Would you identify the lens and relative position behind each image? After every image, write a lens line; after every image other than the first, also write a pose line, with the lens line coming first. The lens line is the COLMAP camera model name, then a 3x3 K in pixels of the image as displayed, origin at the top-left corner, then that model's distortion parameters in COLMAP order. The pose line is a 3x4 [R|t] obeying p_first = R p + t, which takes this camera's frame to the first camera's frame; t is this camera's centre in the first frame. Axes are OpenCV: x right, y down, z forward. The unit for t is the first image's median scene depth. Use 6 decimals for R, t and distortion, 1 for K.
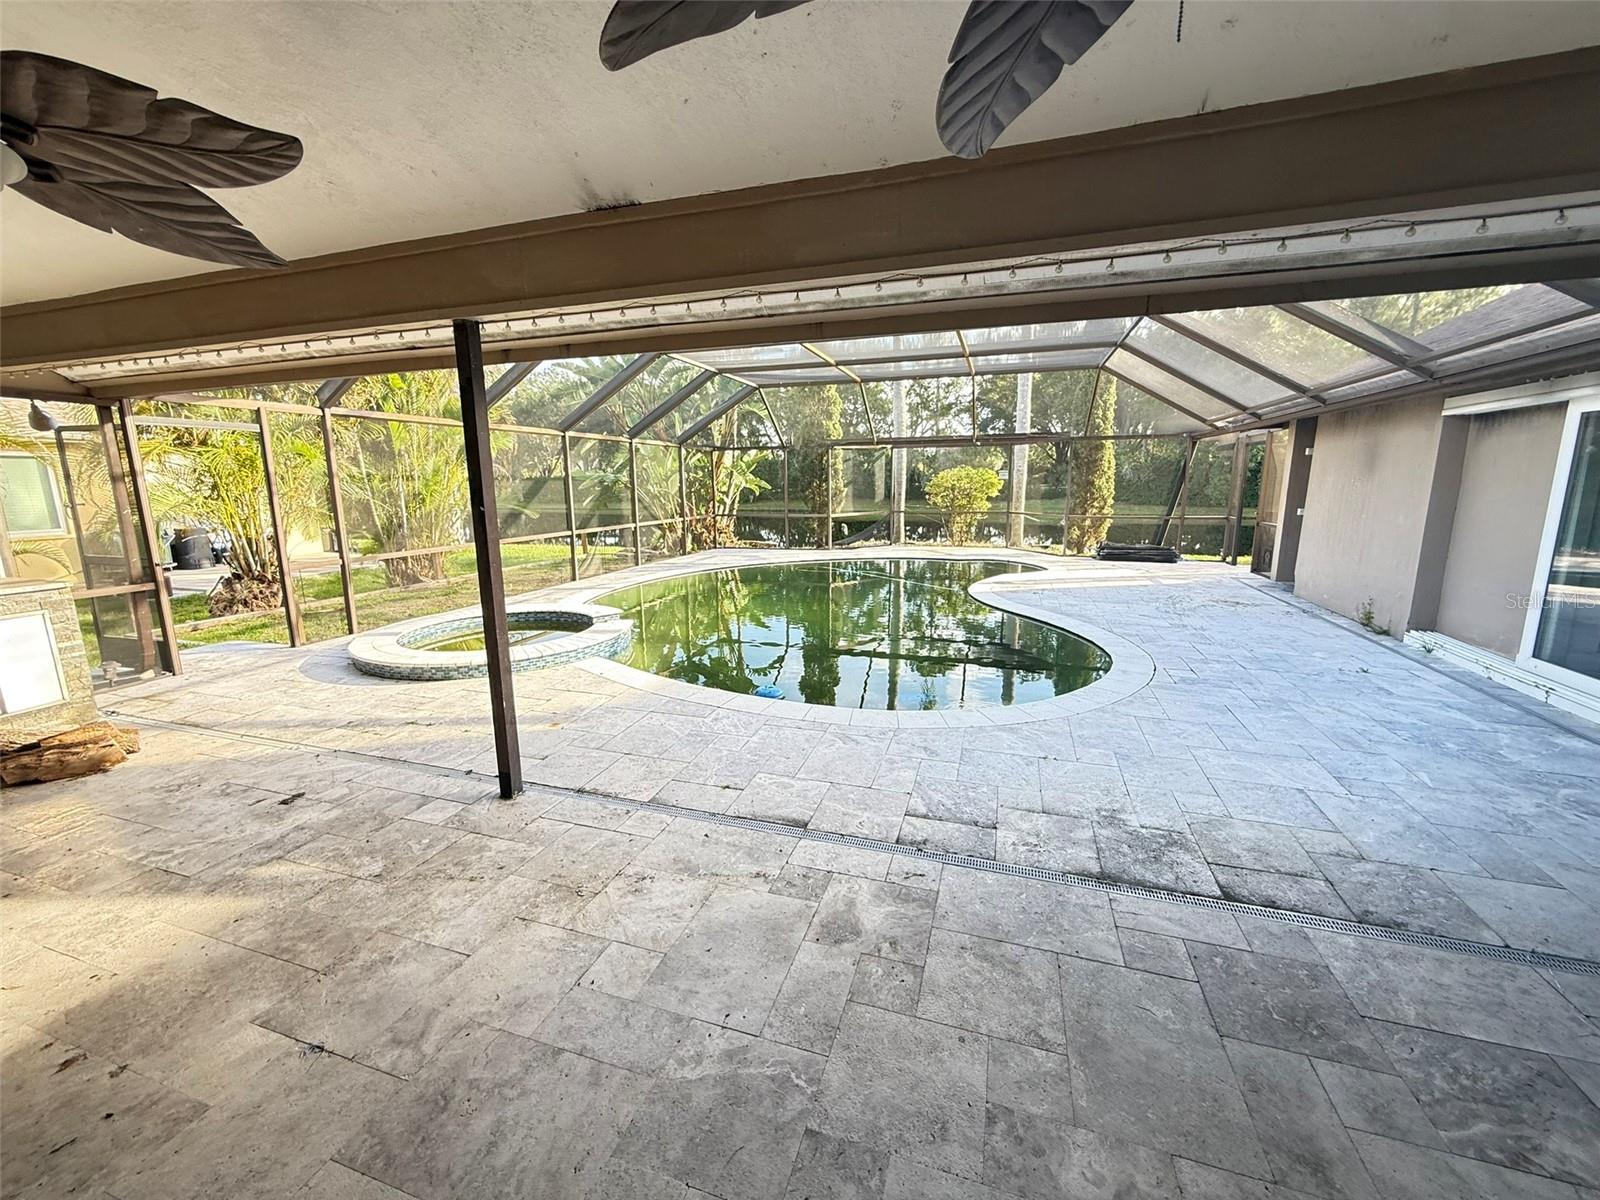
lens RADIAL K [[638.4, 0, 796.0], [0, 638.4, 598.6], [0, 0, 1]] dist [0.001302, 0.000190]
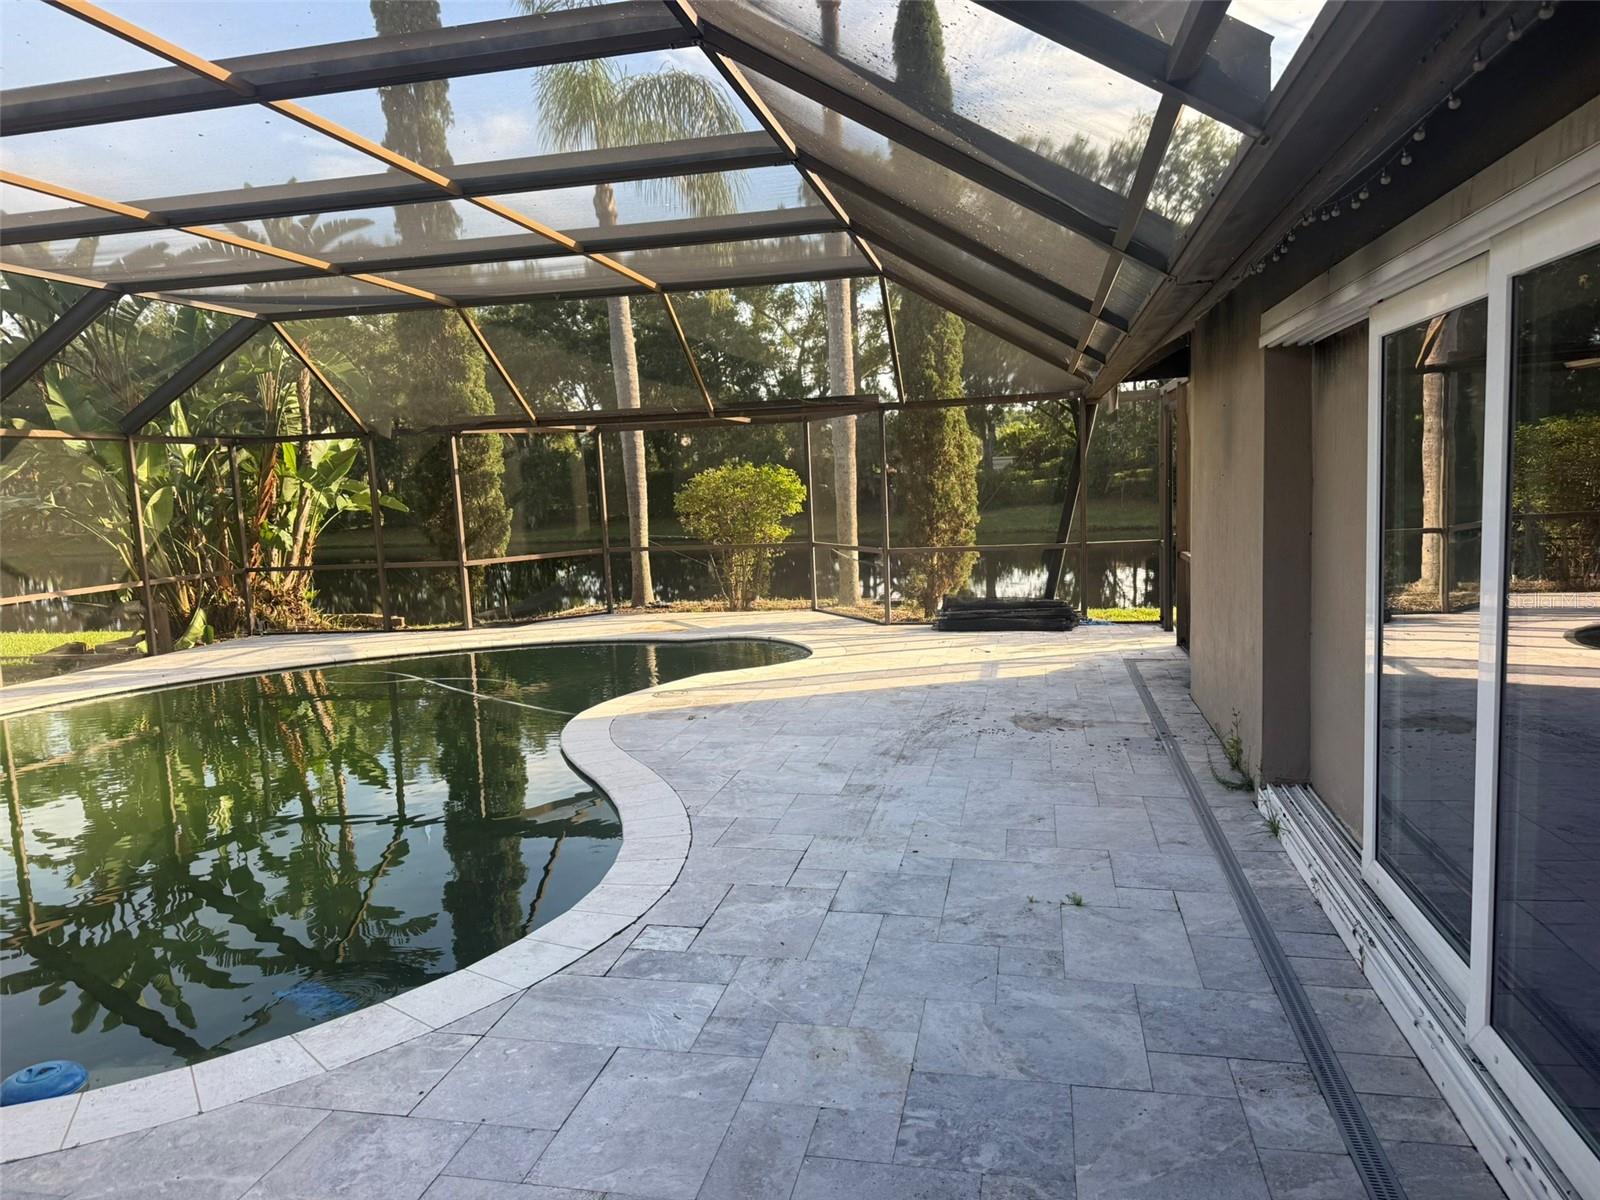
lens RADIAL K [[1123.8, 0, 800.0], [0, 1123.8, 600.0], [0, 0, 1]] dist [0.036739, -0.001068]
pose [[0.992850, -0.042758, 0.111447, 0.648928], [0.051331, 0.995845, -0.075220, -0.053904], [-0.107768, 0.080403, 0.990919, 0.215096]]
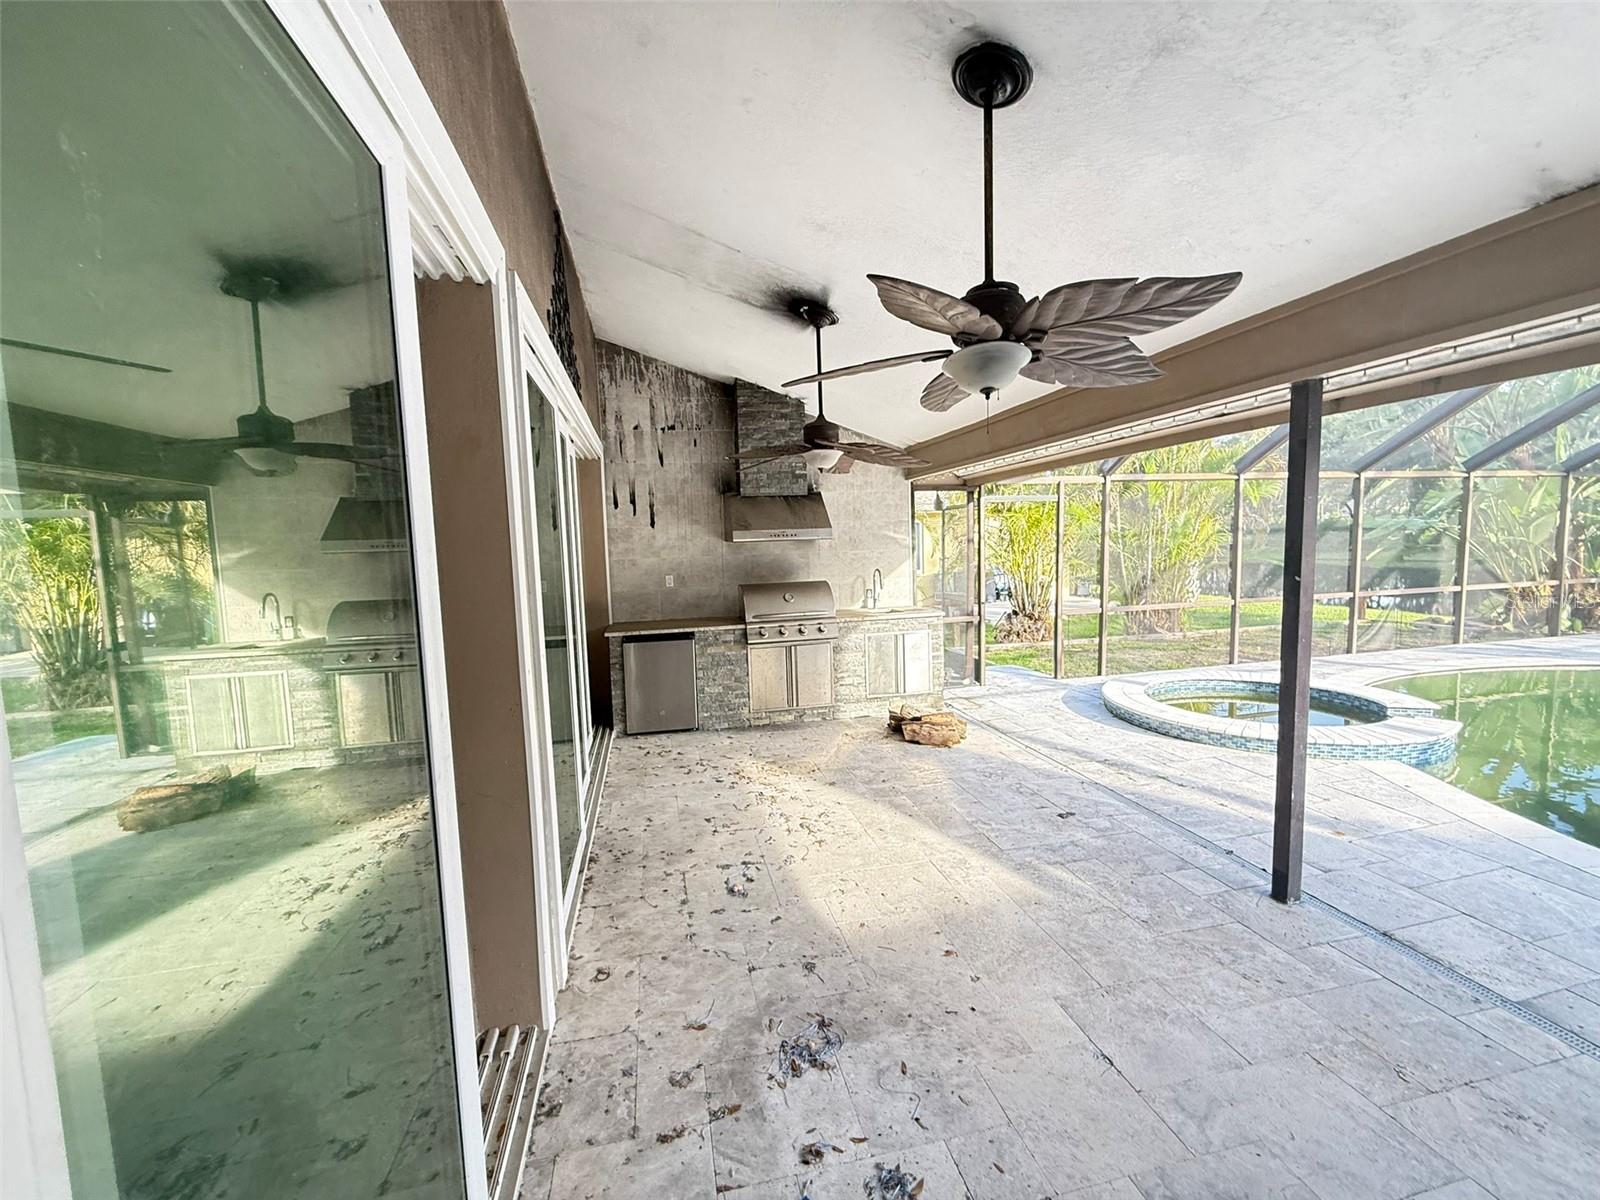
lens RADIAL K [[638.4, 0, 796.0], [0, 638.4, 598.6], [0, 0, 1]] dist [0.001302, 0.000190]
pose [[0.517035, 0.067728, -0.853280, -0.044318], [-0.130560, 0.991440, -0.000417, -0.009887], [0.845948, 0.111620, 0.521452, -0.048932]]
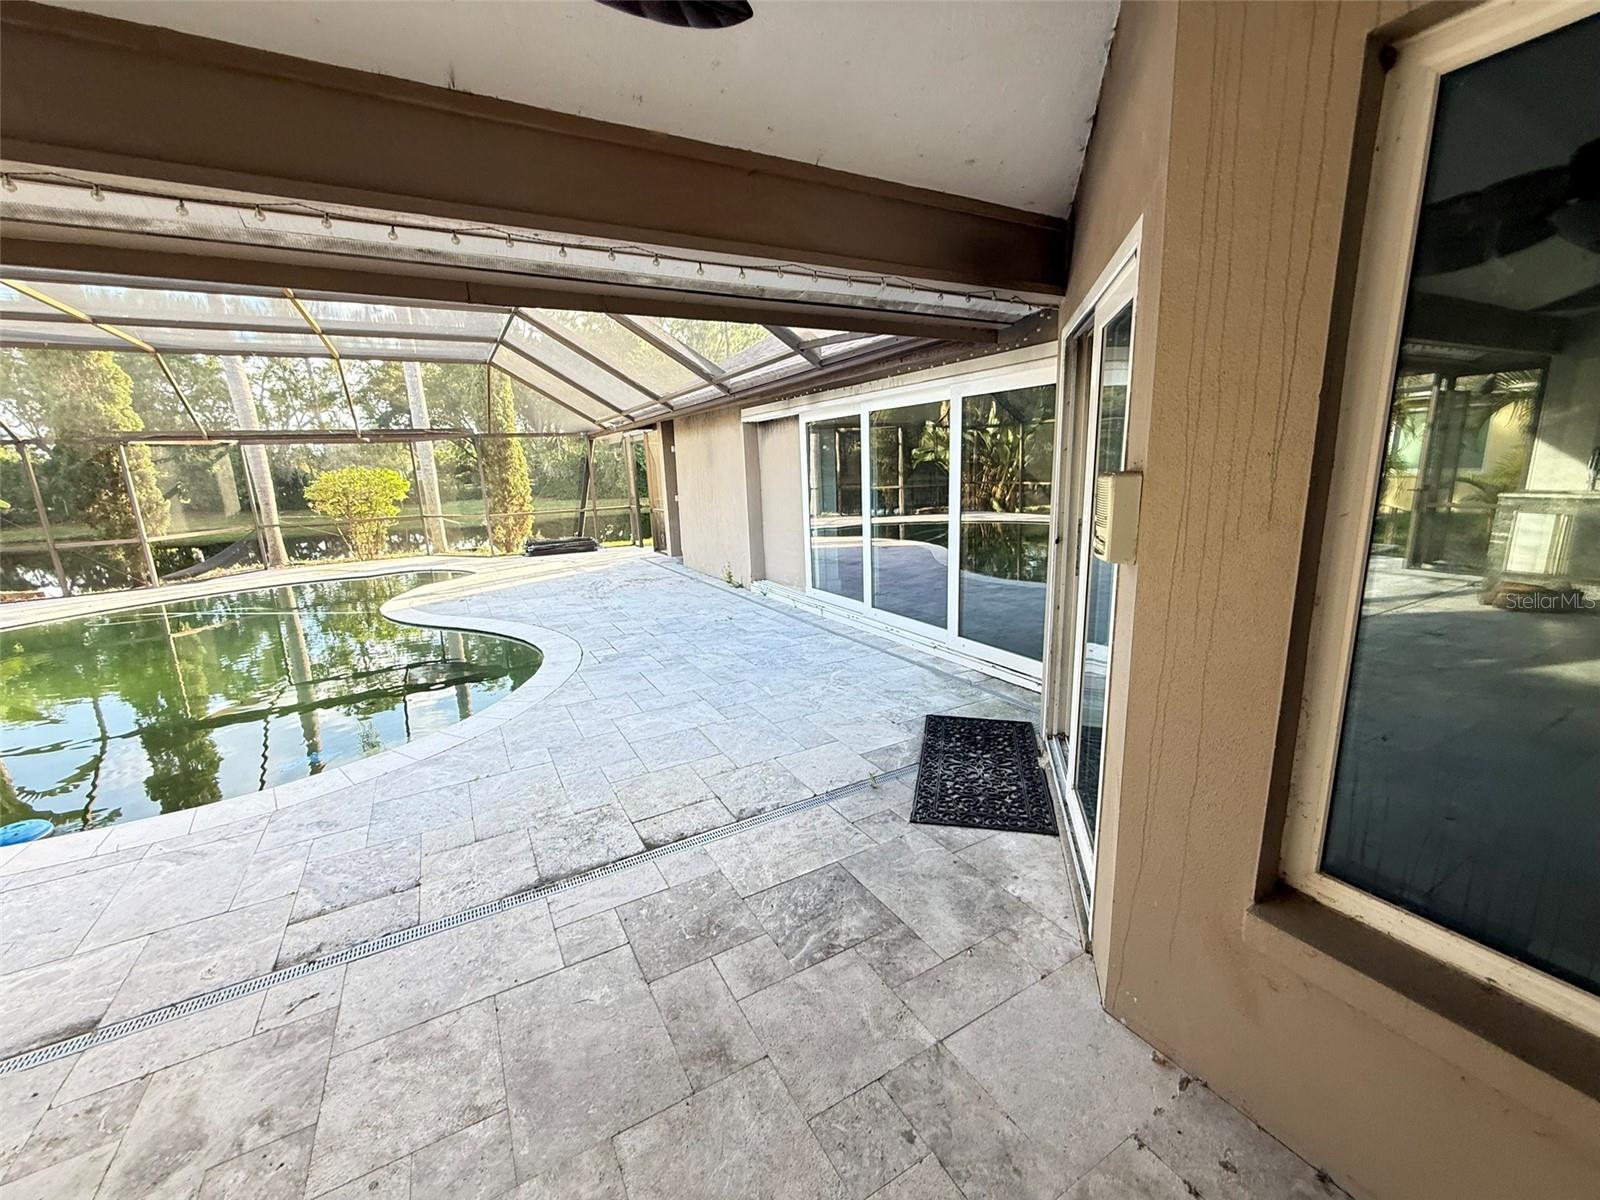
lens RADIAL K [[638.4, 0, 796.0], [0, 638.4, 598.6], [0, 0, 1]] dist [0.001302, 0.000190]
pose [[0.675034, -0.167651, 0.718486, 0.061770], [0.165909, 0.983392, 0.073589, 0.001175], [-0.718891, 0.069528, 0.691637, 0.009291]]
